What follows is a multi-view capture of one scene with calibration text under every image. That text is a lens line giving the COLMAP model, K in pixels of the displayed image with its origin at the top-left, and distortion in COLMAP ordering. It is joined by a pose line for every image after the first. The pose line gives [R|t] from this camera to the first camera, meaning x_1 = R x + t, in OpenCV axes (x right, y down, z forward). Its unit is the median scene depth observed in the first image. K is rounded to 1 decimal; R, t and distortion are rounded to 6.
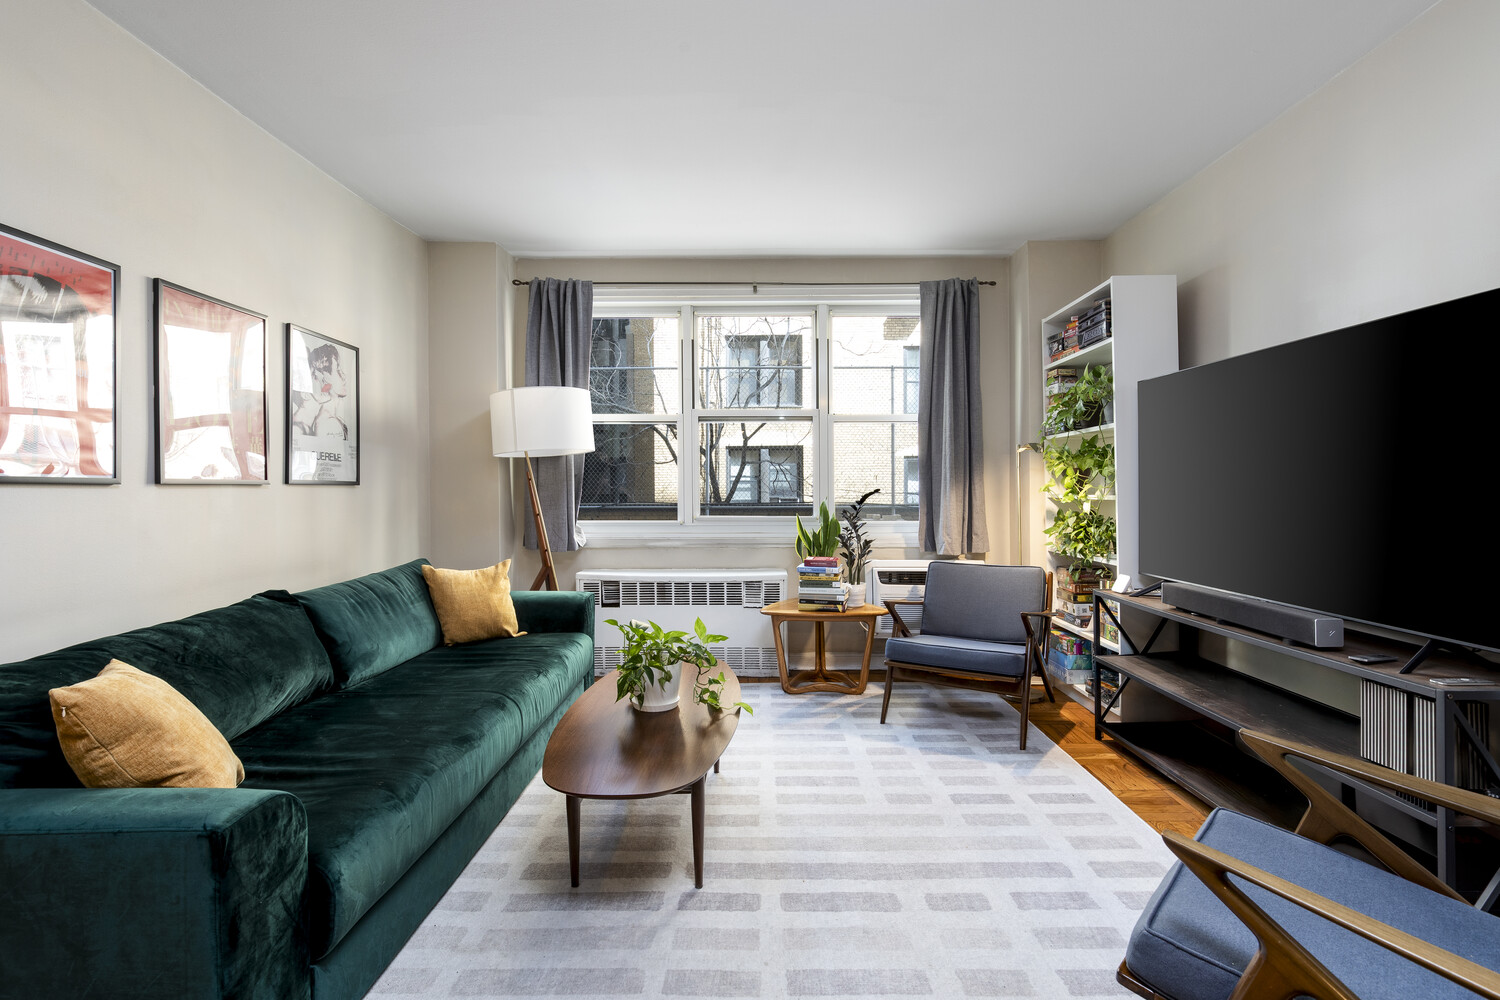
lens RADIAL K [[693.2, 0, 746.8], [0, 693.2, 484.7], [0, 0, 1]] dist [-0.003472, -0.000269]
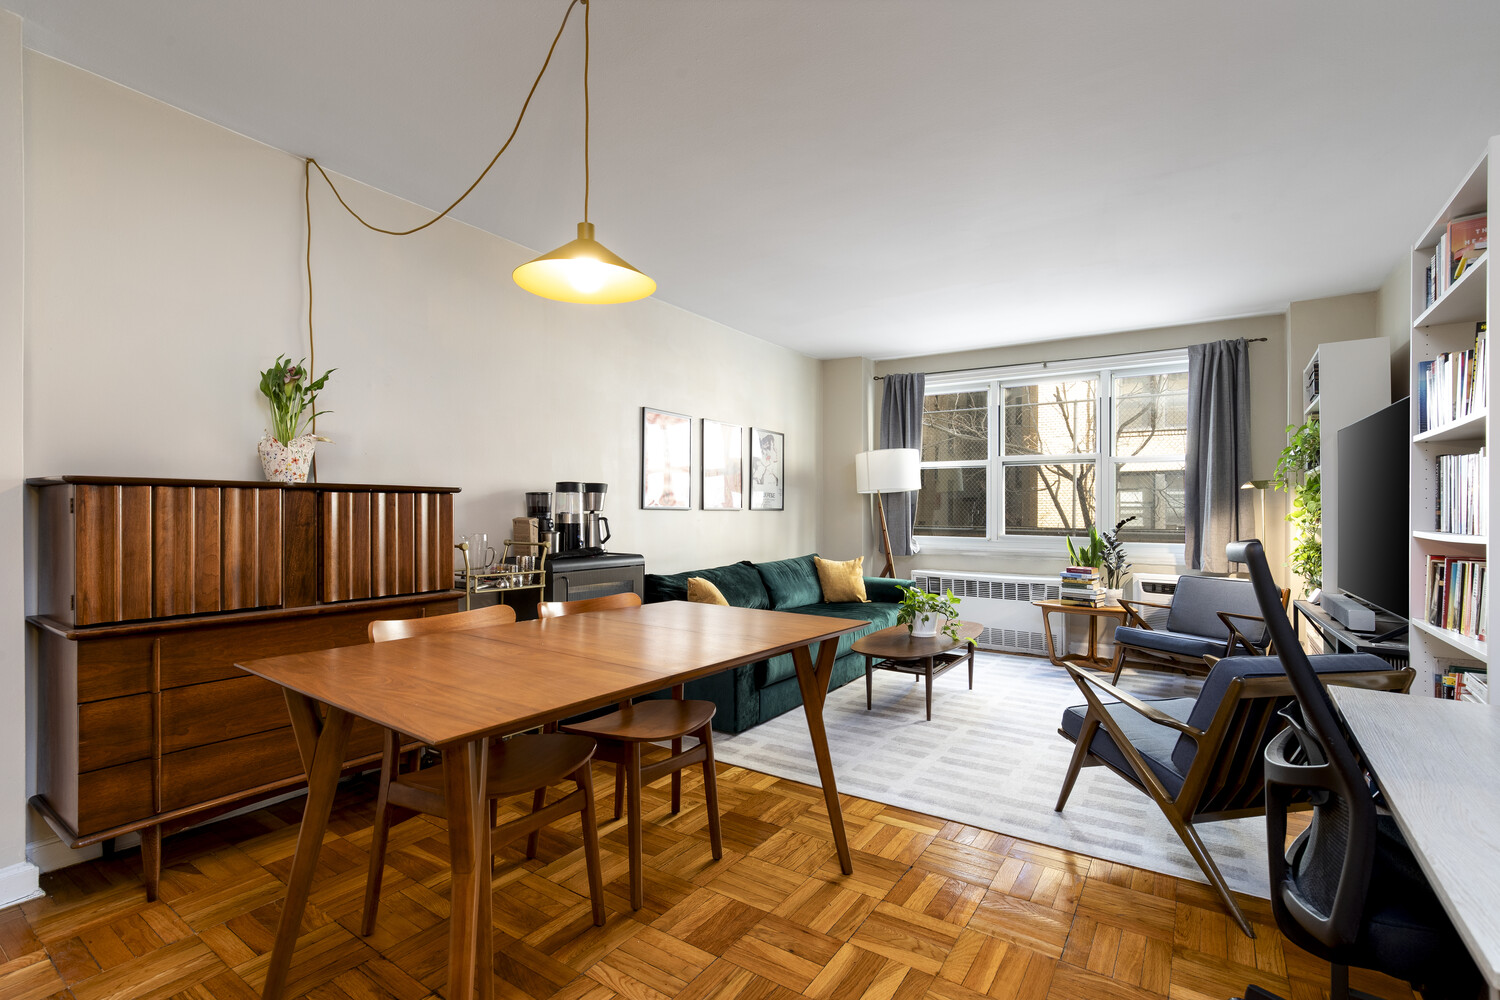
lens RADIAL K [[693.2, 0, 748.9], [0, 693.2, 506.3], [0, 0, 1]] dist [-0.003472, -0.000269]
pose [[0.836732, 0.005047, -0.547590, 0.308392], [-0.007018, 0.999974, -0.001509, -0.006303], [0.547568, 0.005106, 0.836745, -0.488388]]
